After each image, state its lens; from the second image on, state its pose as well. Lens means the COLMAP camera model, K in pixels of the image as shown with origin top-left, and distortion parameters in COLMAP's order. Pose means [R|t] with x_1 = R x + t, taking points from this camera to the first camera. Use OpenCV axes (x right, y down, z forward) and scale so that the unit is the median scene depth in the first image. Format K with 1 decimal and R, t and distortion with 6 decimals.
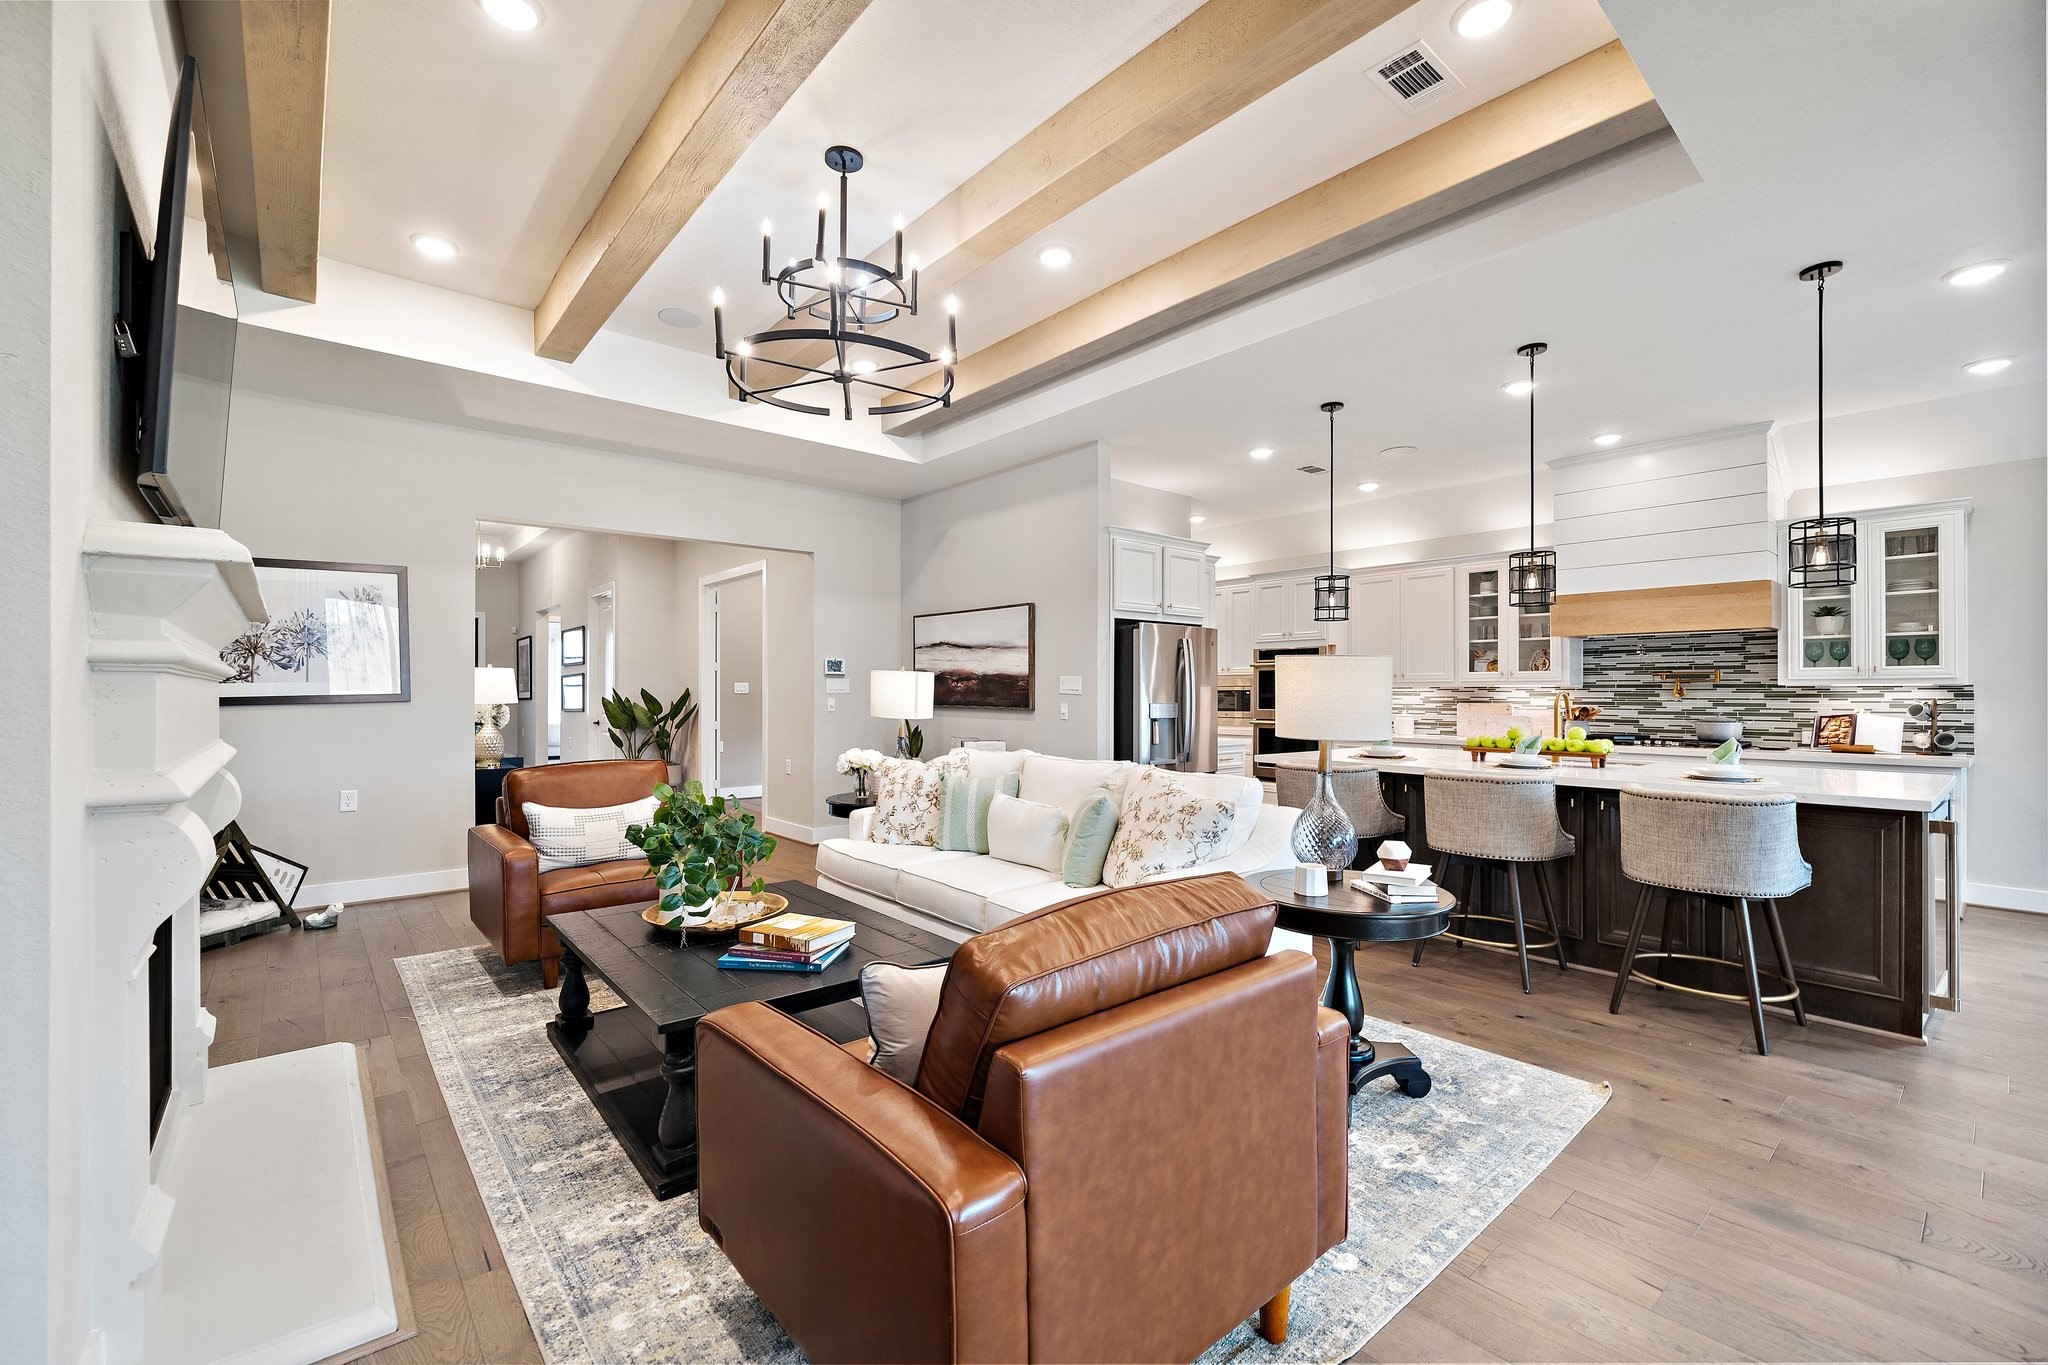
lens RADIAL K [[862.4, 0, 1010.3], [0, 862.4, 690.2], [0, 0, 1]] dist [-0.000333, -0.000554]
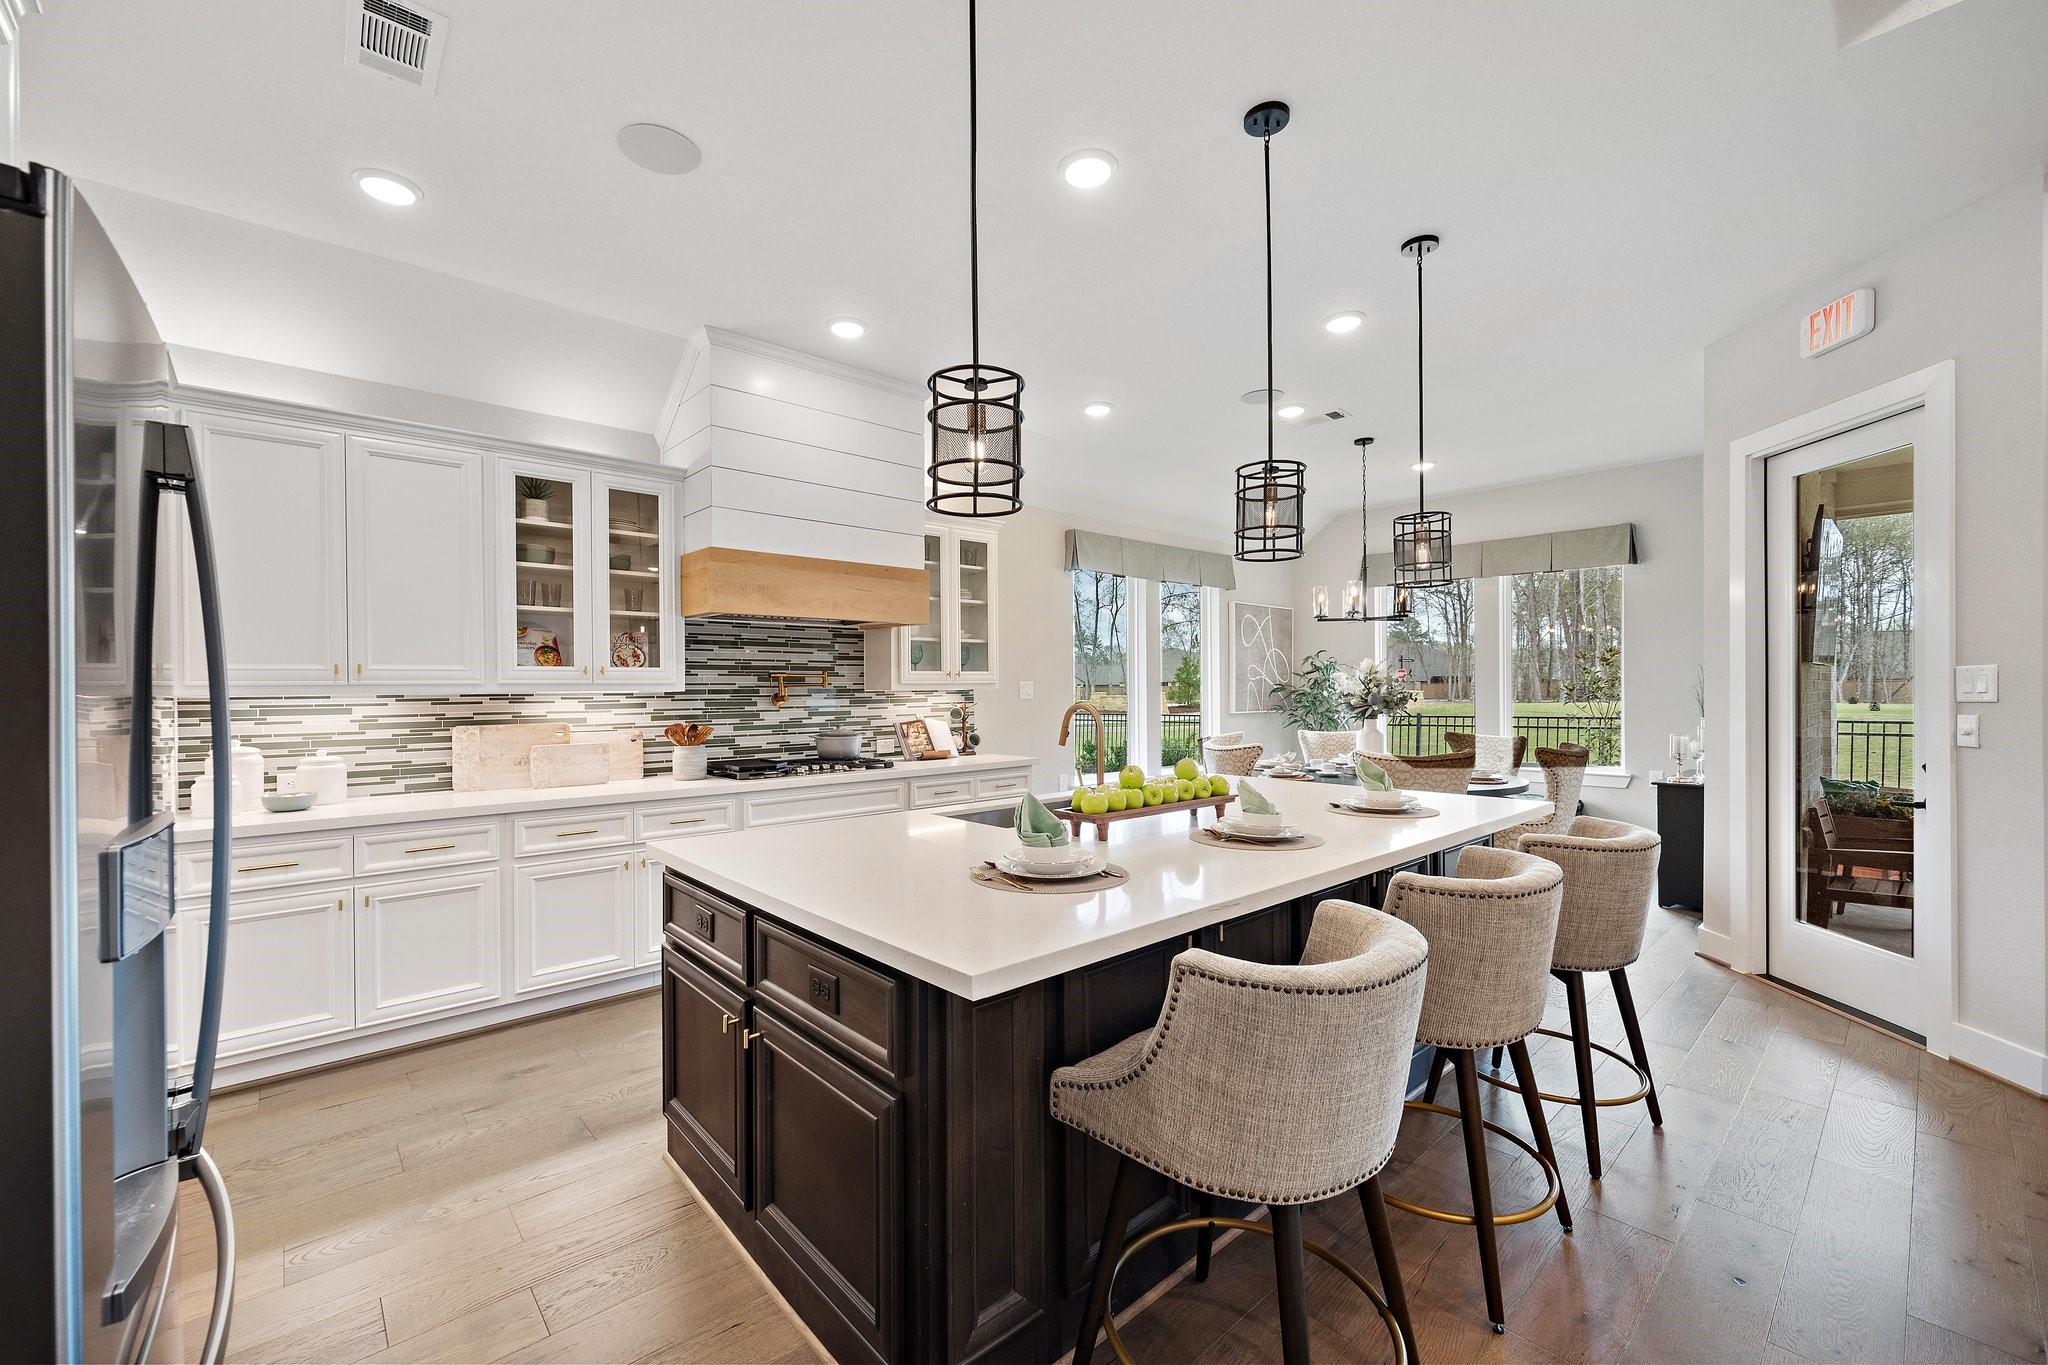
lens RADIAL K [[823.8, 0, 1011.0], [0, 823.8, 692.0], [0, 0, 1]] dist [-0.000180, -0.000121]
pose [[-0.021617, -0.007135, 0.999741, 0.035891], [0.003937, 0.999966, 0.007222, -0.009414], [-0.999759, 0.004092, -0.021589, 0.871720]]
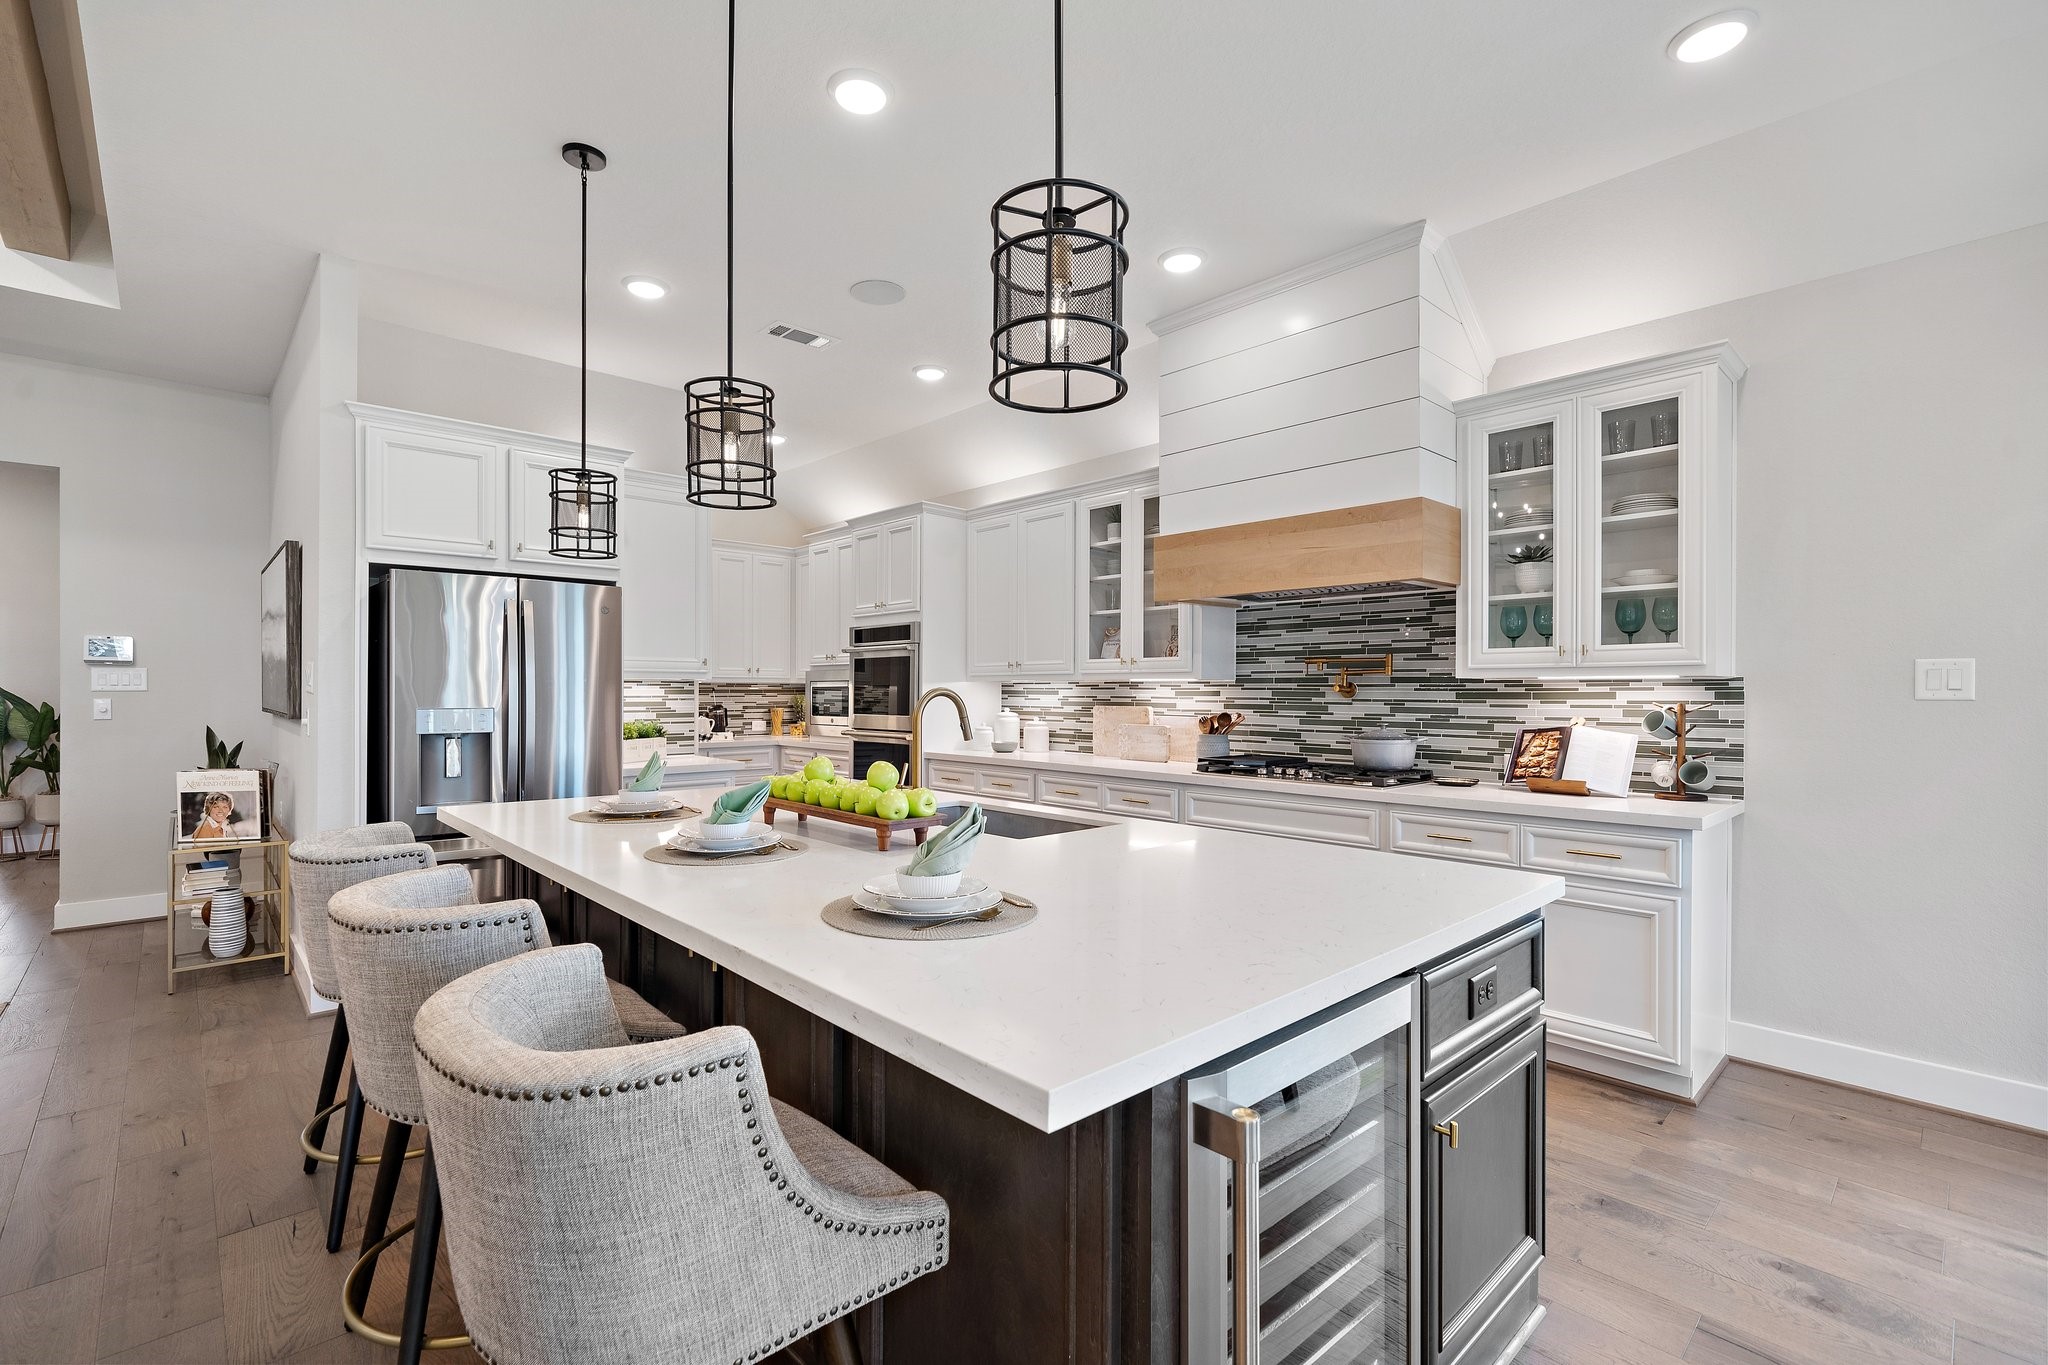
lens RADIAL K [[901.8, 0, 1013.9], [0, 901.8, 691.6], [0, 0, 1]] dist [-0.003267, -0.000323]
pose [[0.998908, 0.000676, 0.046715, 0.539584], [-0.000903, 0.999988, 0.004843, 0.000723], [-0.046711, -0.004880, 0.998897, 0.377481]]
